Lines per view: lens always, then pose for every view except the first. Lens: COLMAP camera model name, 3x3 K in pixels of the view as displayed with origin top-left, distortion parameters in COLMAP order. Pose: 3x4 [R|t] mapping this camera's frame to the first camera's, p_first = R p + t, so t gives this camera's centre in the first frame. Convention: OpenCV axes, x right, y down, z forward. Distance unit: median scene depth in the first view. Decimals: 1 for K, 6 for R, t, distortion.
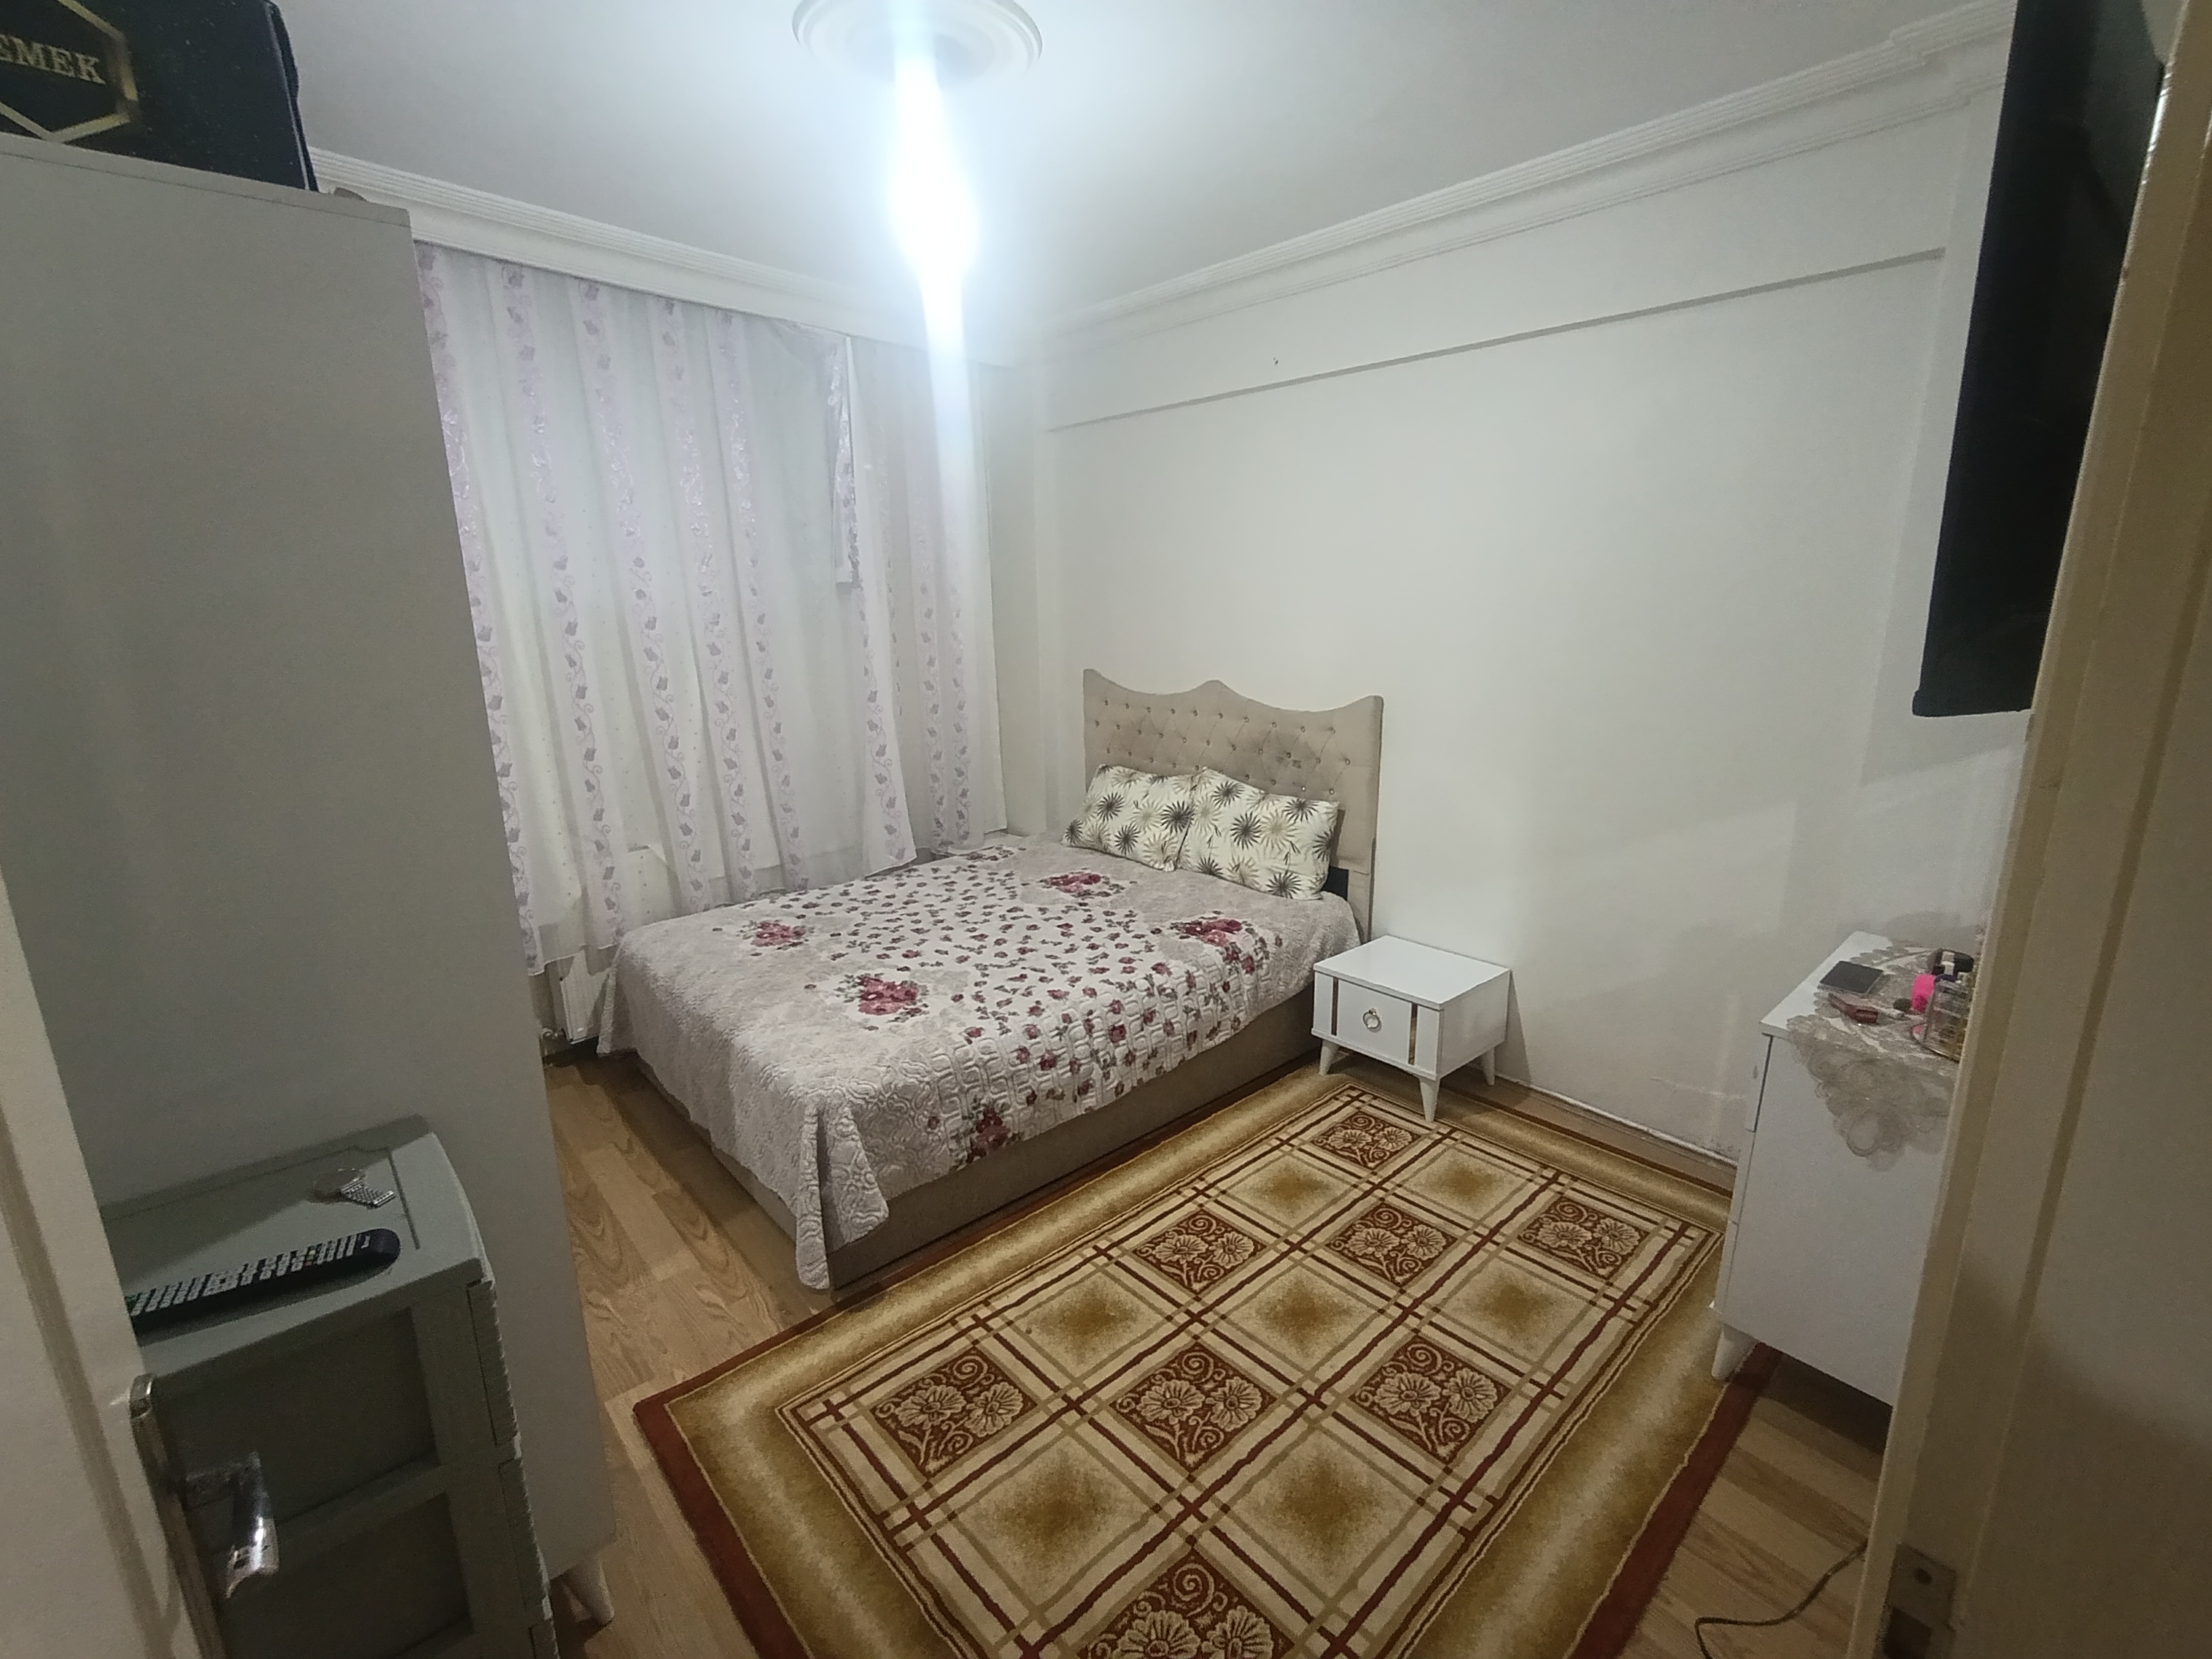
lens RADIAL K [[1003.0, 0, 1123.3], [0, 1003.0, 834.5], [0, 0, 1]] dist [-0.028579, 0.014625]
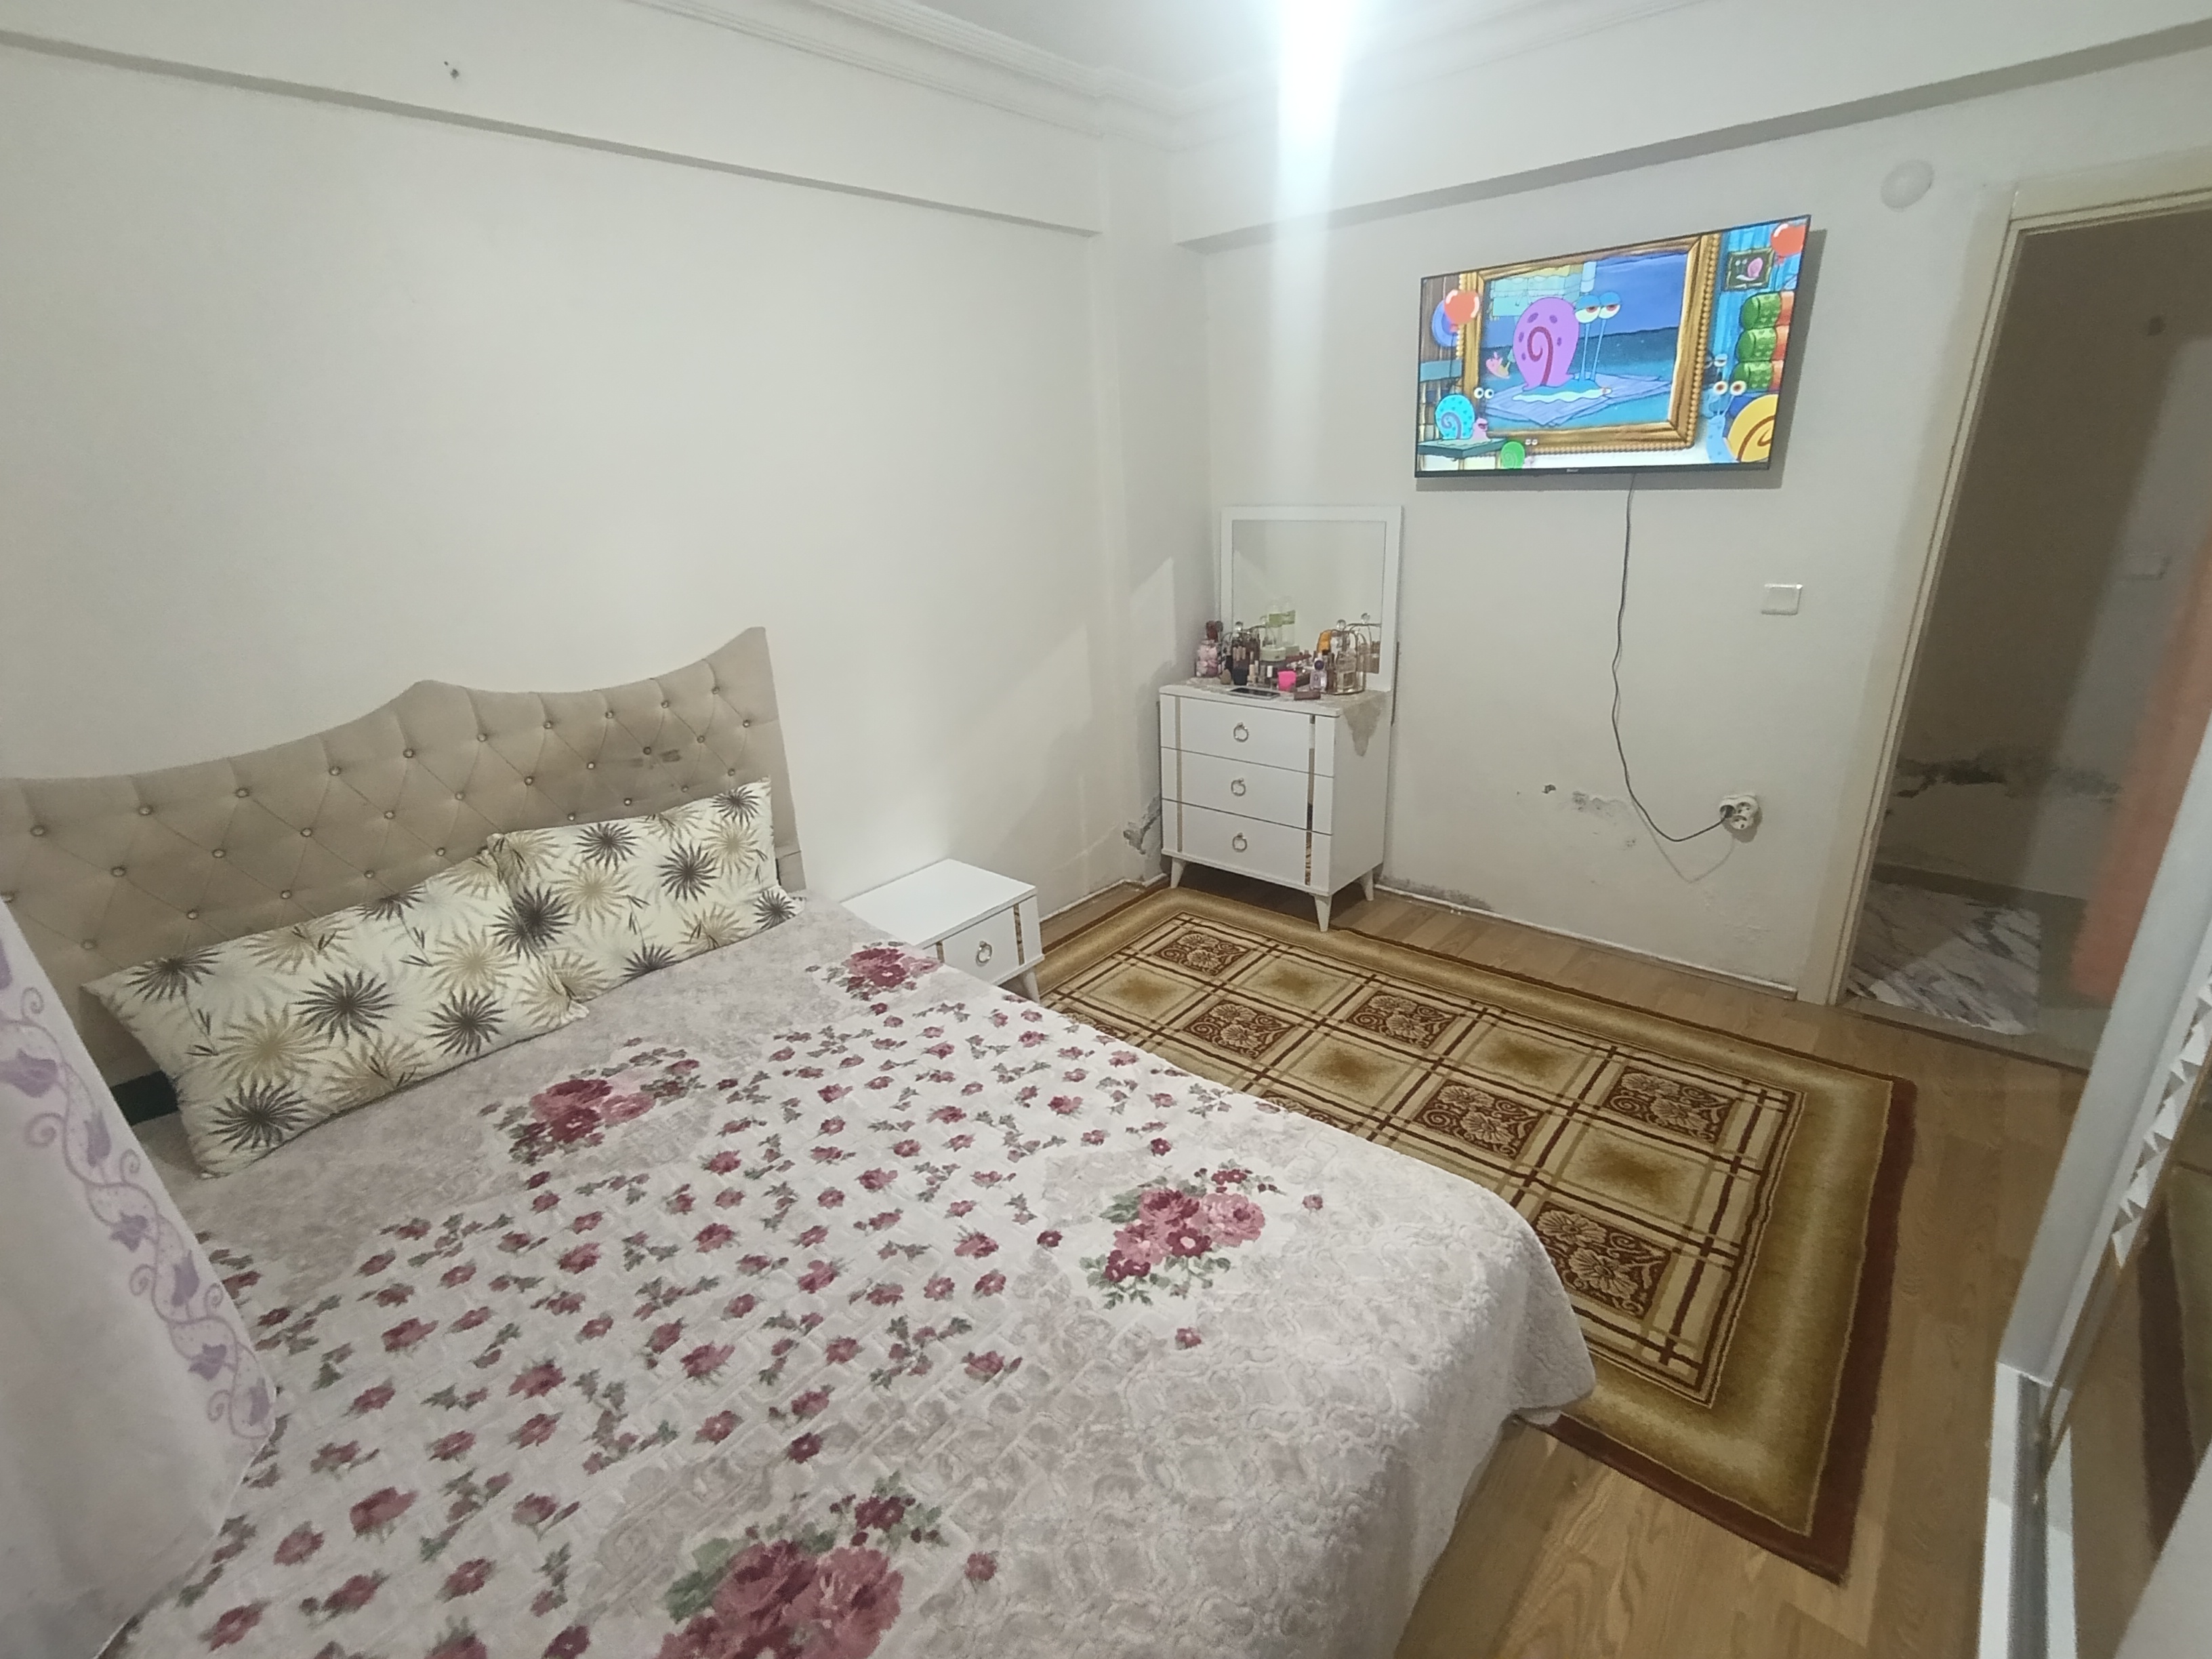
lens RADIAL K [[1003.0, 0, 1121.0], [0, 1003.0, 821.3], [0, 0, 1]] dist [-0.028579, 0.014625]
pose [[-0.131626, -0.319623, 0.938358, -0.551294], [0.285612, 0.894225, 0.344655, -0.190300], [-0.949263, 0.313372, -0.026415, 0.800421]]
